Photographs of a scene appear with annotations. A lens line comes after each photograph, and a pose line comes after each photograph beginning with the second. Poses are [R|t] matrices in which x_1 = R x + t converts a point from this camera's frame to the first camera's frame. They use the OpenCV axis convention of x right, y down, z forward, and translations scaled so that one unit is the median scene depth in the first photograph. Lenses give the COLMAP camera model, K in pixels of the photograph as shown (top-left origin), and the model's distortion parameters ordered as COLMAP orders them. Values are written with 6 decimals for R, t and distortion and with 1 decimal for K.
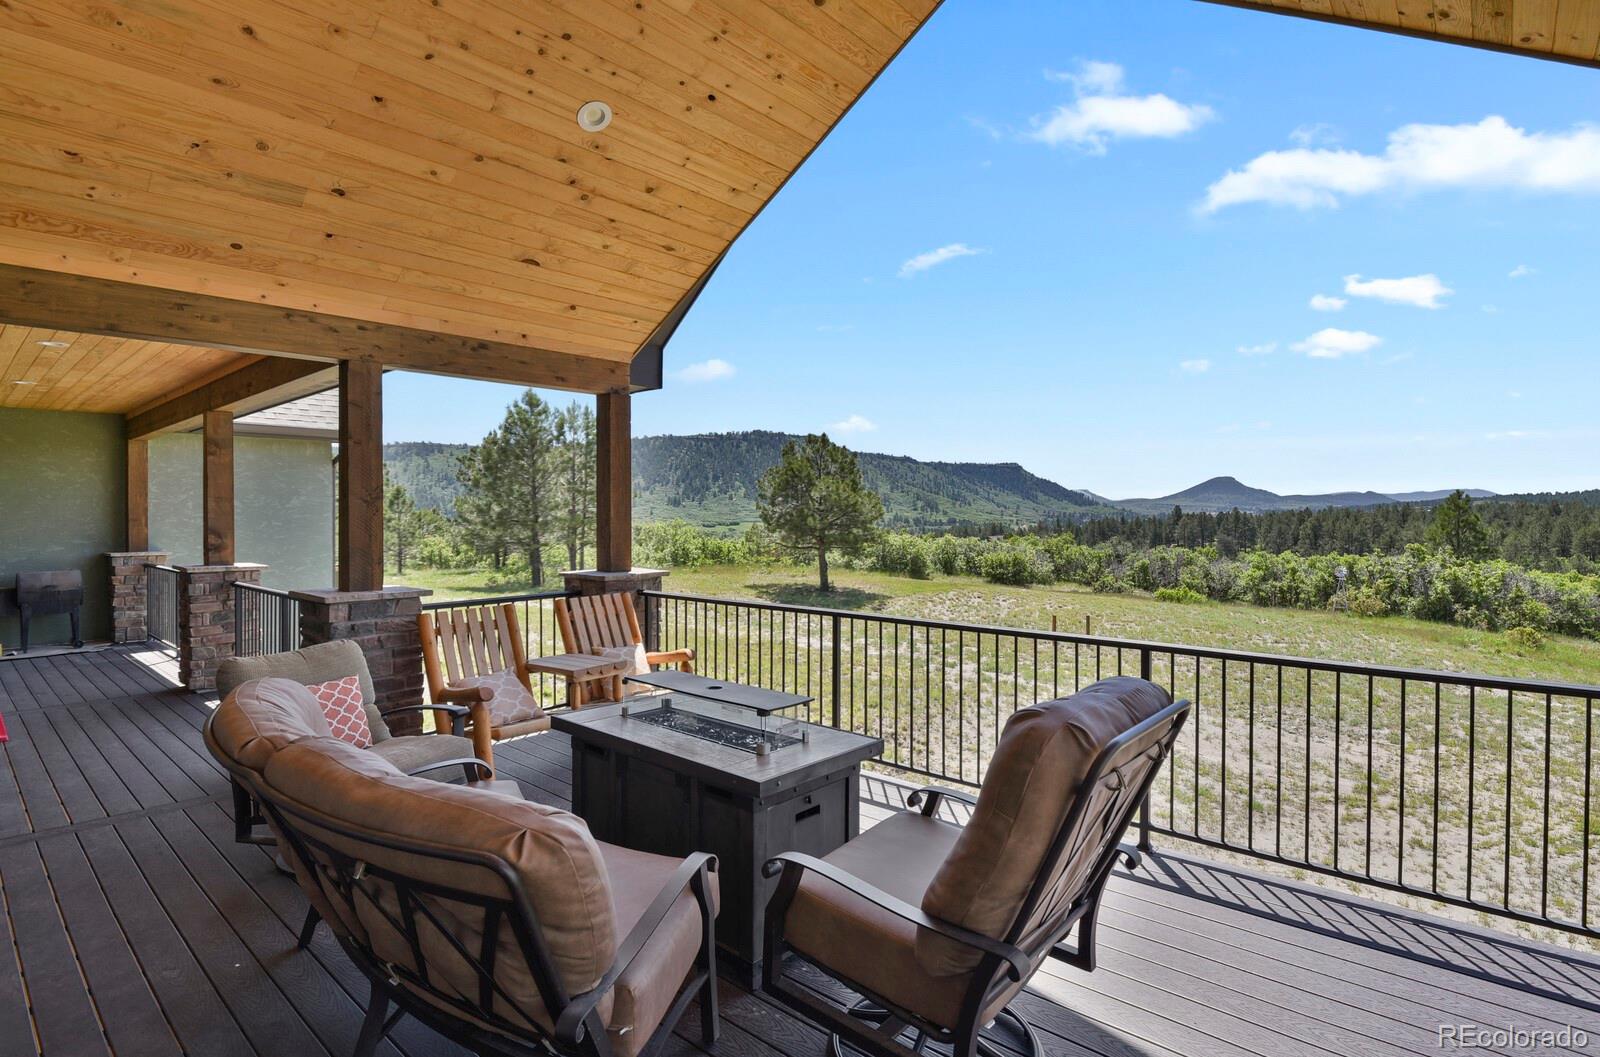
lens RADIAL K [[812.1, 0, 811.1], [0, 812.1, 521.5], [0, 0, 1]] dist [-0.013668, 0.000378]
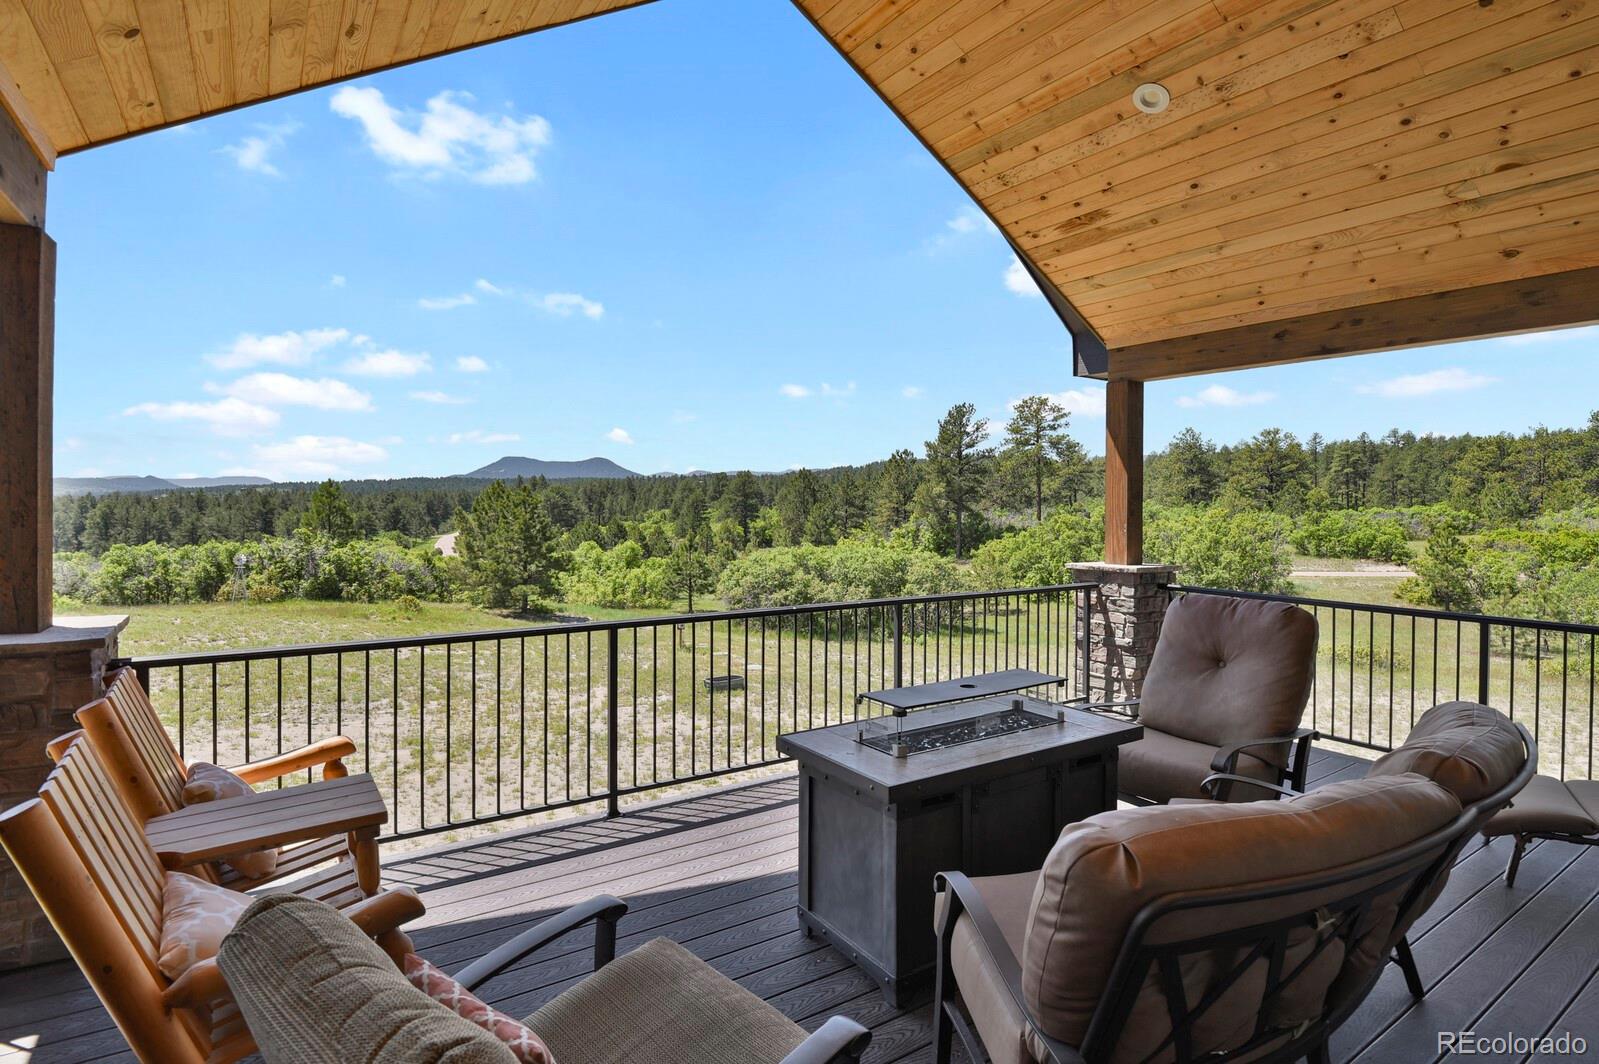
lens RADIAL K [[811.6, 0, 809.1], [0, 811.6, 518.9], [0, 0, 1]] dist [-0.013668, 0.000378]
pose [[0.263061, -0.018831, 0.964595, -0.102645], [0.005551, 0.999822, 0.018005, -0.000965], [-0.964763, 0.000618, 0.263119, 0.087757]]
